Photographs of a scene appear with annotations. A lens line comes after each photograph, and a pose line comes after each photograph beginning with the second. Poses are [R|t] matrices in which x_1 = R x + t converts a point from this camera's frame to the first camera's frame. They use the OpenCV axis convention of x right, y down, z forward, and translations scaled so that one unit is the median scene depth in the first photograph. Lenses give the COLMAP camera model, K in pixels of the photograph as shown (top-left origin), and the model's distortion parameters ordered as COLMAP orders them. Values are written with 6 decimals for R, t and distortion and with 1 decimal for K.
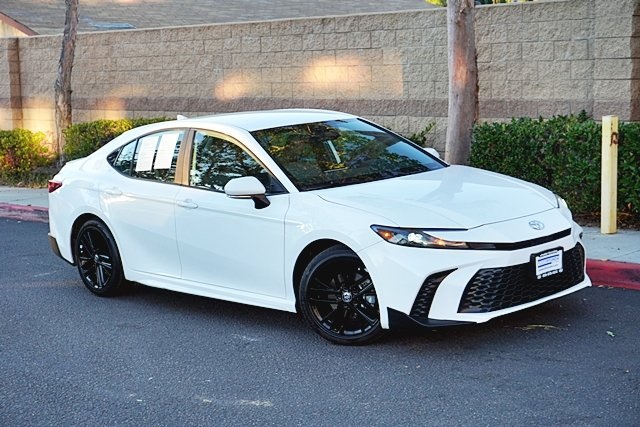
lens RADIAL K [[1108.7, 0, 321.3], [0, 1108.7, 217.7], [0, 0, 1]] dist [0.001276, 0.000000]
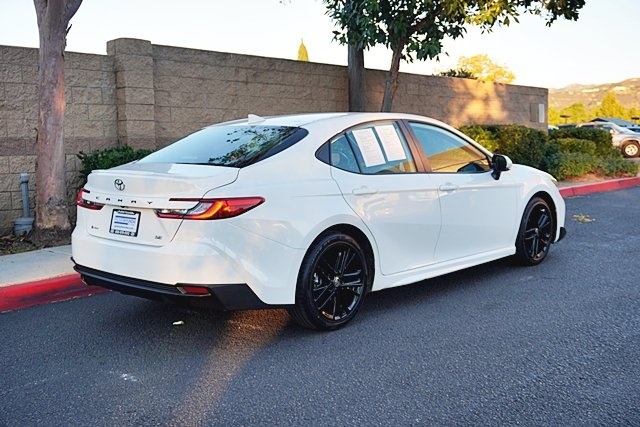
lens RADIAL K [[728.9, 0, 318.2], [0, 728.9, 213.9], [0, 0, 1]] dist [-0.001868, 0.000000]
pose [[-0.063106, -0.054003, 0.996545, -0.804595], [0.162083, 0.984724, 0.063626, -0.051798], [-0.984757, 0.165538, -0.053389, 1.157930]]
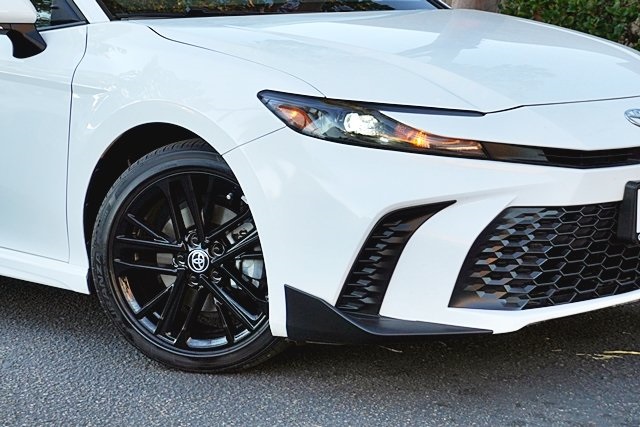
lens RADIAL K [[1688.9, 0, 321.8], [0, 1688.9, 210.2], [0, 0, 1]] dist [-0.094966, 0.000000]
pose [[0.997692, 0.056874, 0.037090, 0.039477], [-0.057035, 0.998367, 0.003319, 0.040570], [-0.036841, -0.005427, 0.999306, 0.293556]]
